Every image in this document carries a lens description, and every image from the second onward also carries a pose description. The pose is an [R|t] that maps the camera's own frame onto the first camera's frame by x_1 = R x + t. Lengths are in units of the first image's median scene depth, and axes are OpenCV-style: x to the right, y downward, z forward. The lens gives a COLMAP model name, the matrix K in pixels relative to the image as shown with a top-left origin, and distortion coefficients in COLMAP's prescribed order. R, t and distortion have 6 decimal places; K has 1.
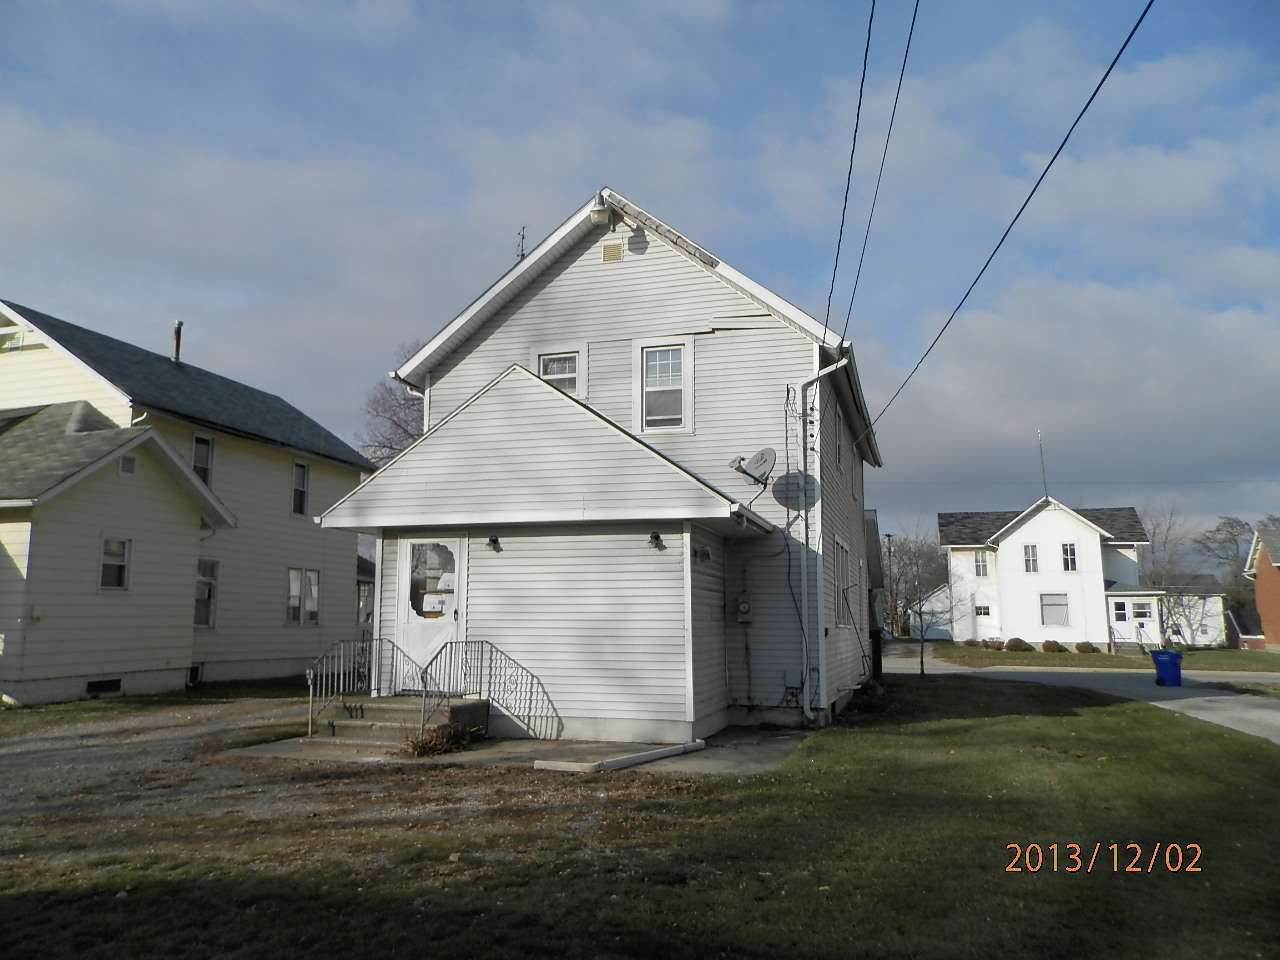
lens RADIAL K [[961.7, 0, 633.5], [0, 961.7, 475.0], [0, 0, 1]] dist [0.023552, -0.010684]
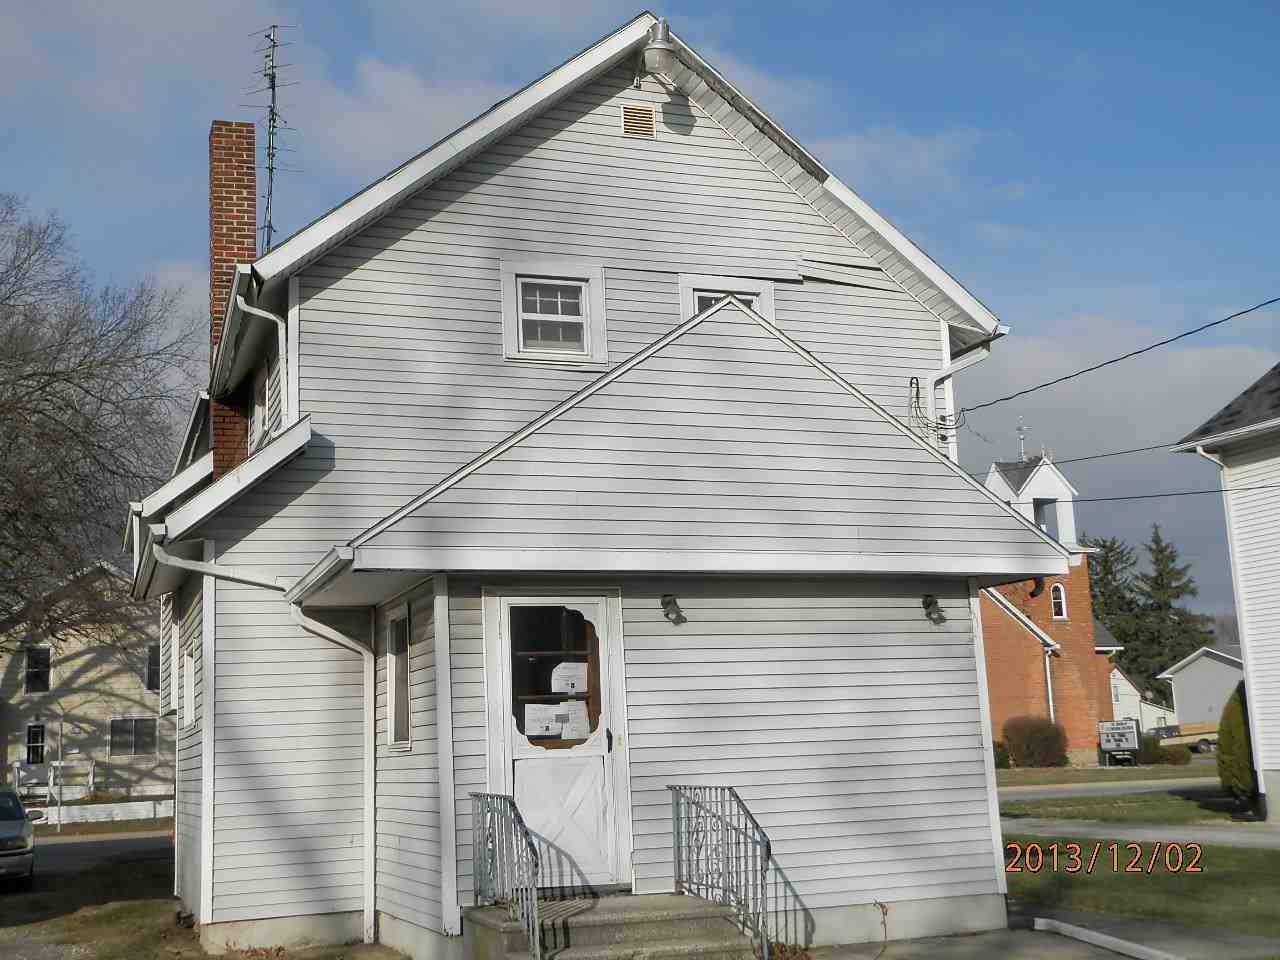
lens RADIAL K [[1540.6, 0, 638.8], [0, 1540.6, 478.6], [0, 0, 1]] dist [0.002685, -0.002937]
pose [[0.797139, 0.069929, 0.599733, -0.683265], [-0.050477, 0.997512, -0.049218, 0.040157], [-0.601682, 0.008961, 0.798685, 0.295440]]
